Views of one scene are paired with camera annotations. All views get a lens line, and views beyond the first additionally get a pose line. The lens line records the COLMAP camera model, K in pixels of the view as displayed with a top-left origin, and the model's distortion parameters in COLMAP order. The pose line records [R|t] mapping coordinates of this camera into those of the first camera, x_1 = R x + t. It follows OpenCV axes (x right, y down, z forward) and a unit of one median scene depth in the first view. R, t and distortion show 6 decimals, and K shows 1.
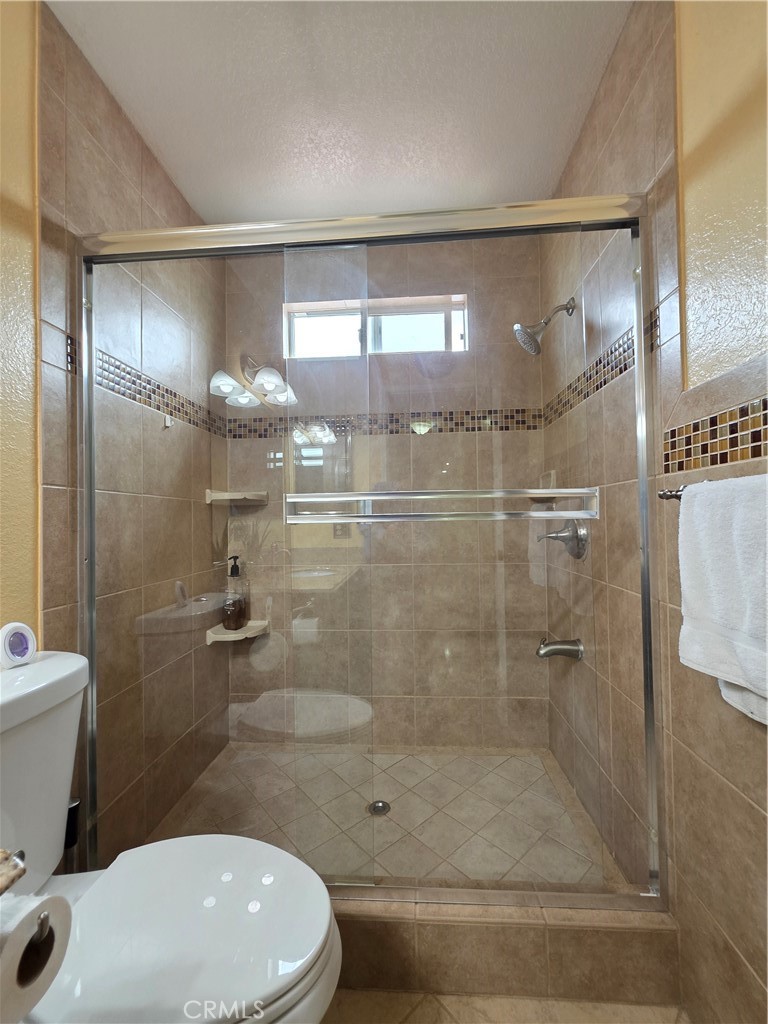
lens RADIAL K [[409.4, 0, 386.1], [0, 409.4, 511.6], [0, 0, 1]] dist [0.002568, 0.000079]
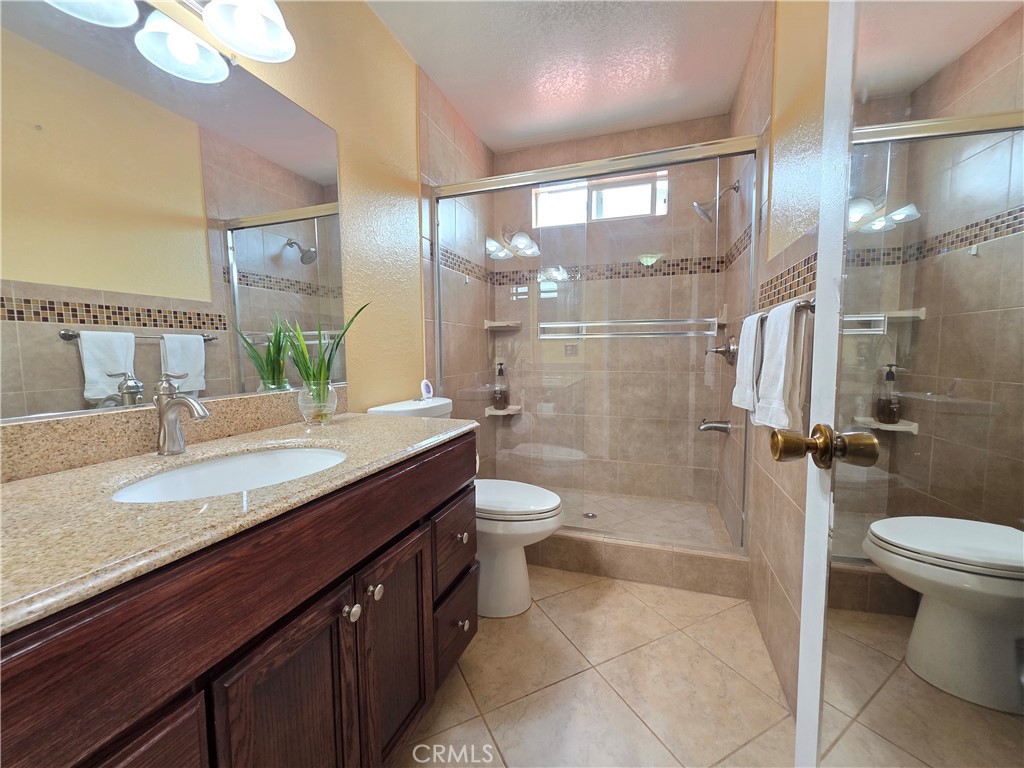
lens RADIAL K [[409.4, 0, 511.3], [0, 409.4, 379.9], [0, 0, 1]] dist [0.002568, 0.000079]
pose [[0.966821, 0.029713, -0.253722, 0.063414], [-0.004631, 0.995088, 0.098888, 0.018354], [0.255414, -0.094432, 0.962209, -0.482416]]
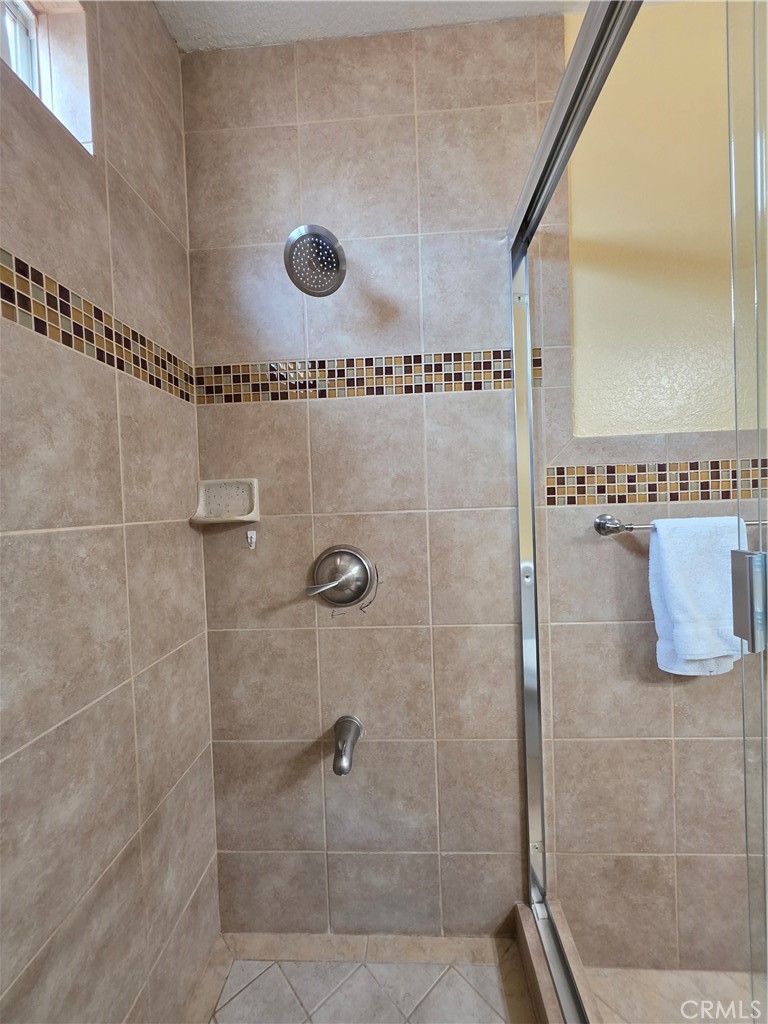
lens RADIAL K [[409.4, 0, 385.3], [0, 409.4, 511.4], [0, 0, 1]] dist [0.002568, 0.000079]
pose [[-0.011997, -0.004256, 0.999919, -0.206818], [0.017869, 0.999830, 0.004470, -0.044894], [-0.999768, 0.017921, -0.011919, 0.731849]]
